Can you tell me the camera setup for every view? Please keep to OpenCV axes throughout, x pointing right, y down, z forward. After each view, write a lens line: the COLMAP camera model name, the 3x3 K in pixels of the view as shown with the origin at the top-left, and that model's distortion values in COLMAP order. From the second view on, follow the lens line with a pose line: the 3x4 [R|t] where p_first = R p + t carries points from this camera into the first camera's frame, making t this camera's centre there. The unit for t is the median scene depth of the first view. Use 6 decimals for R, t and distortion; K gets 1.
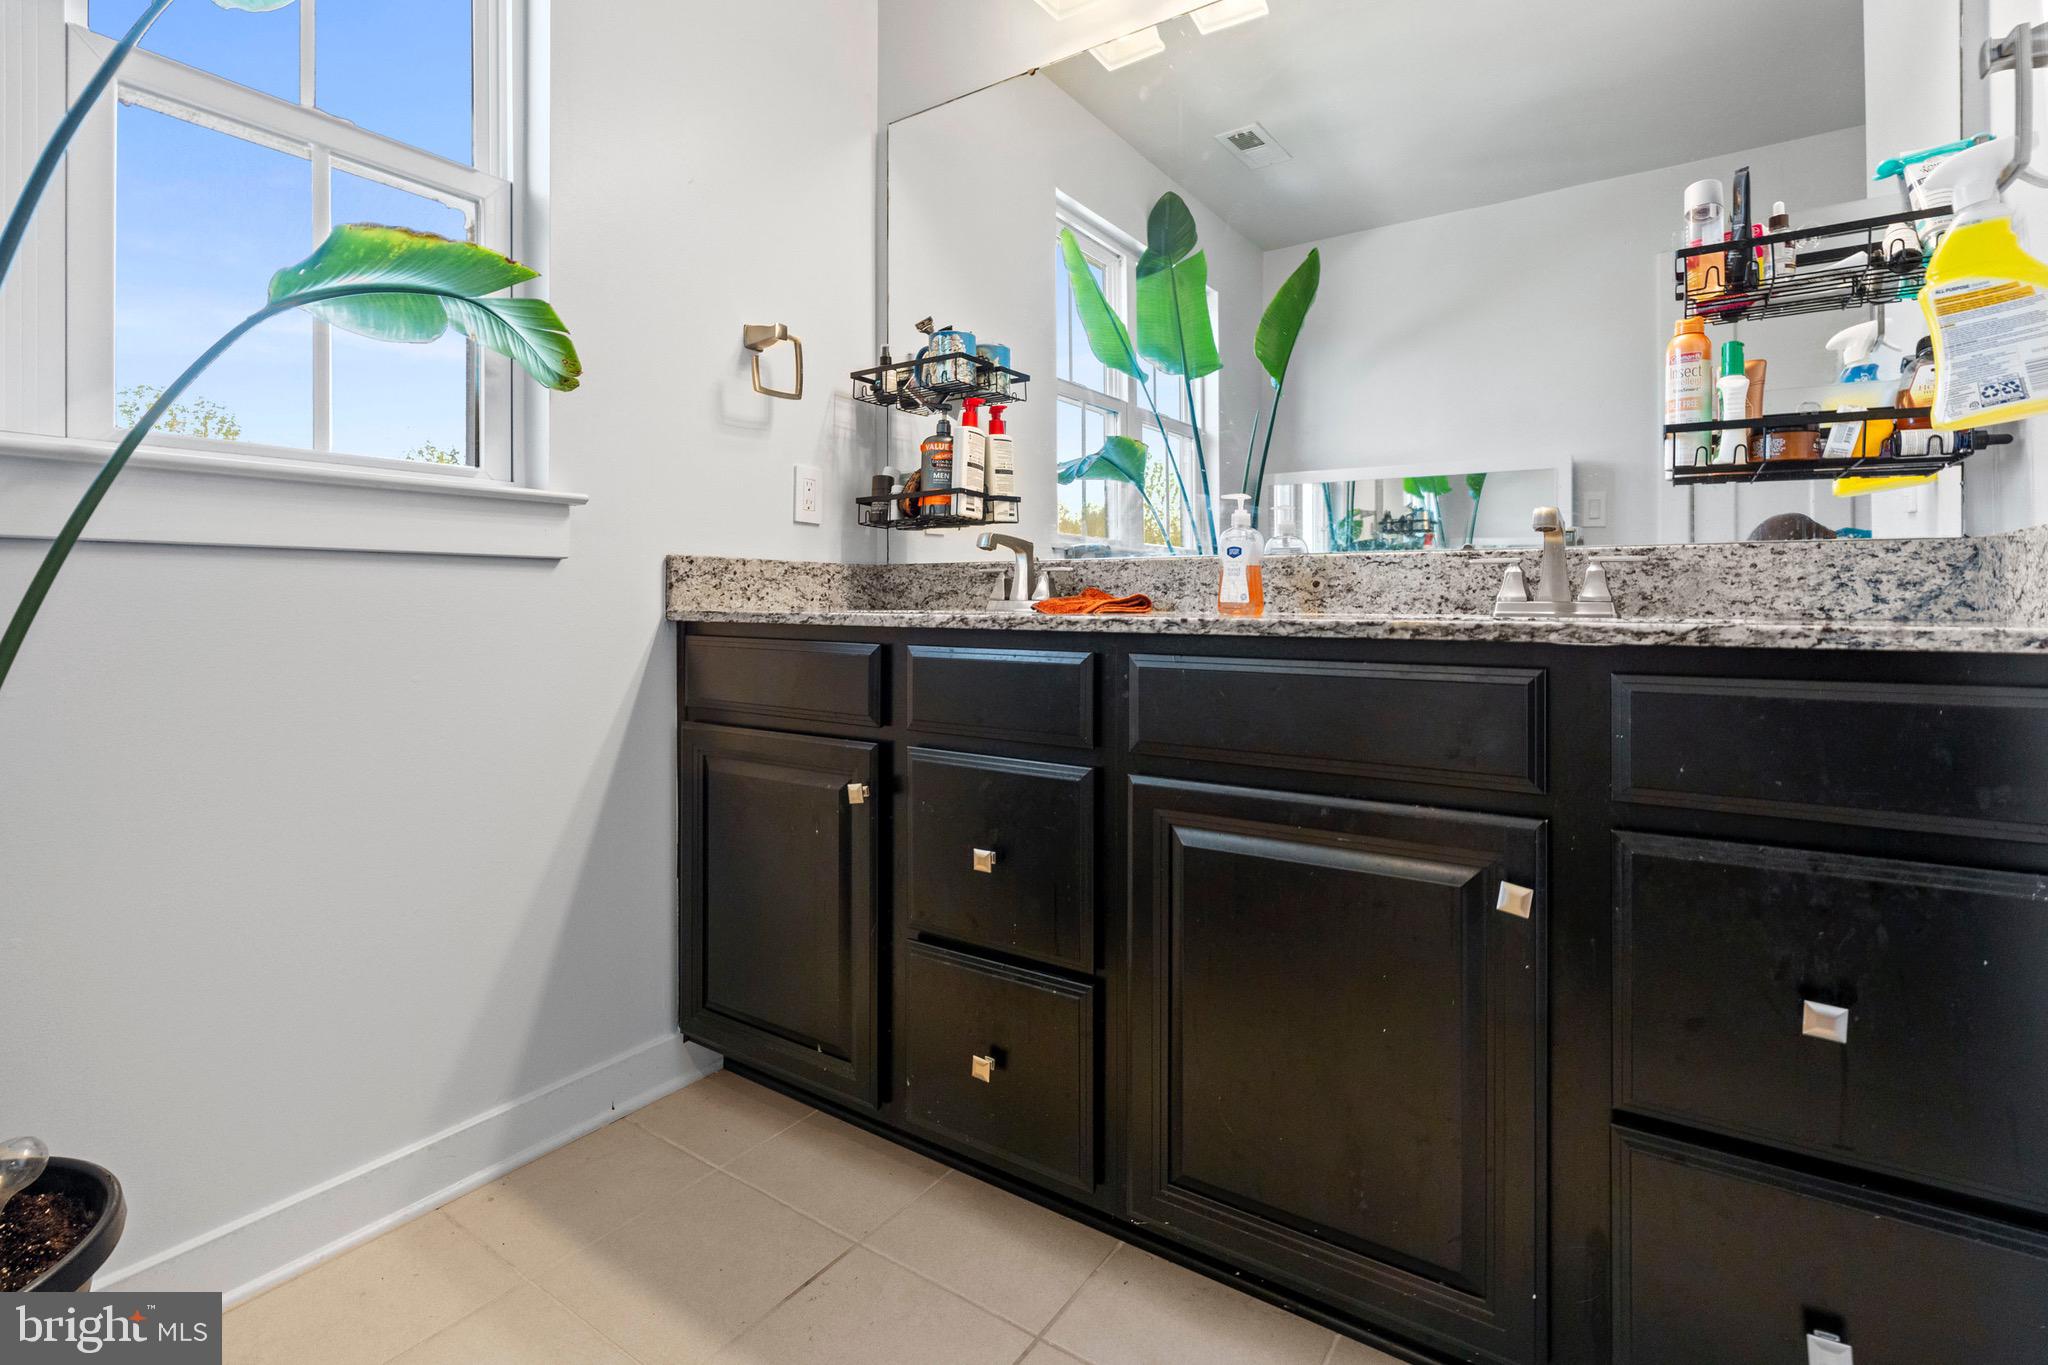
lens RADIAL K [[958.0, 0, 1024.8], [0, 958.0, 604.3], [0, 0, 1]] dist [-0.007422, 0.002485]
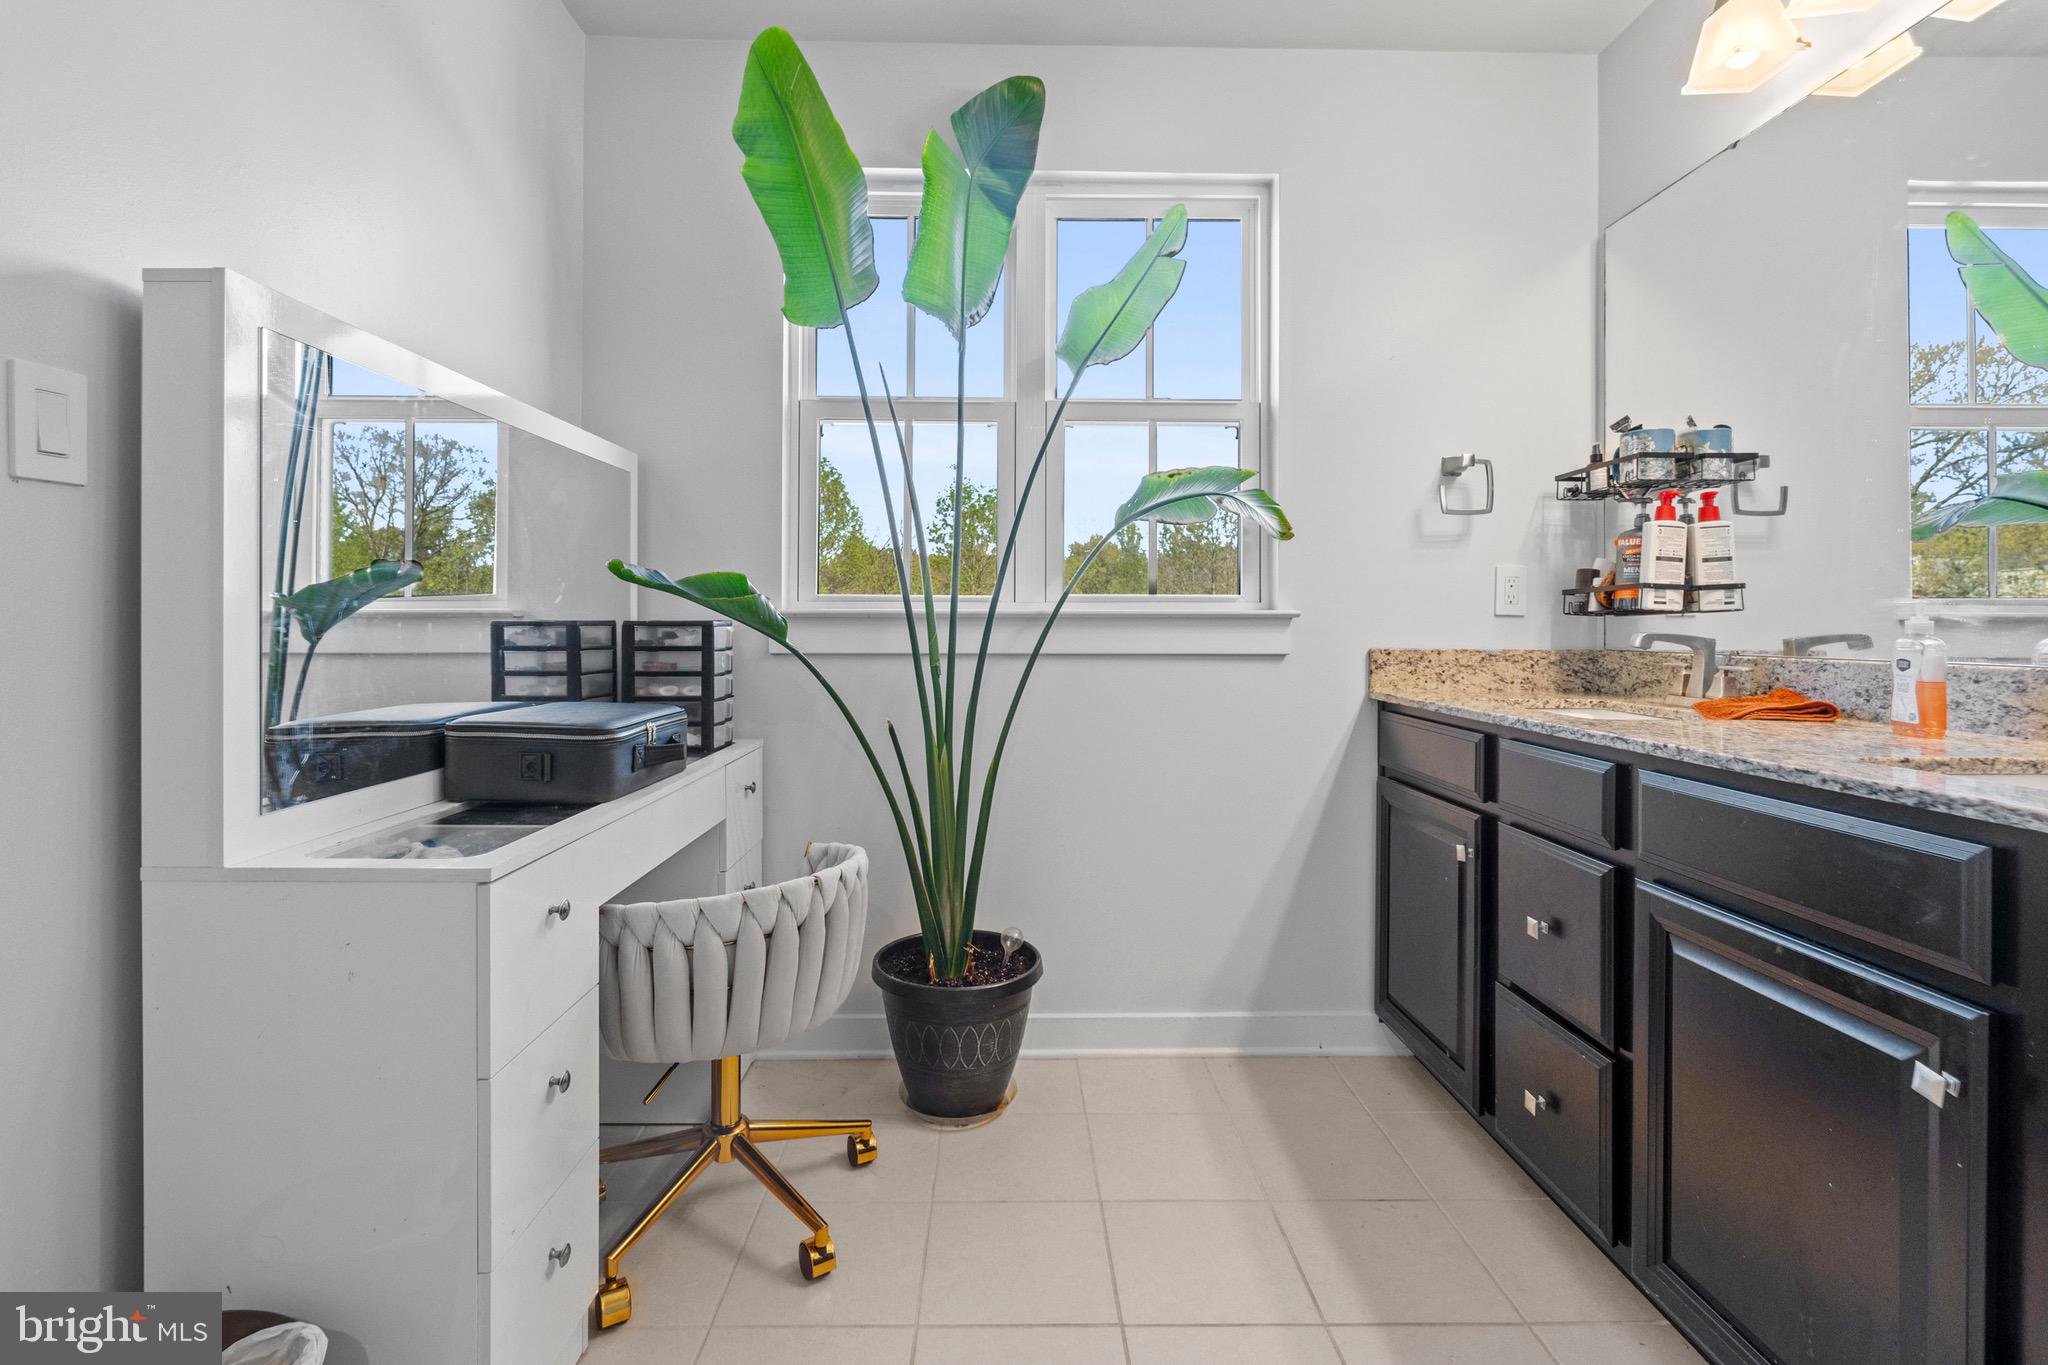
lens RADIAL K [[958.0, 0, 1009.4], [0, 958.0, 628.5], [0, 0, 1]] dist [-0.007422, 0.002485]
pose [[0.566655, 0.001556, -0.823953, 0.428680], [-0.004053, 0.999991, -0.000899, -0.075620], [0.823945, 0.003849, 0.566657, -0.156958]]
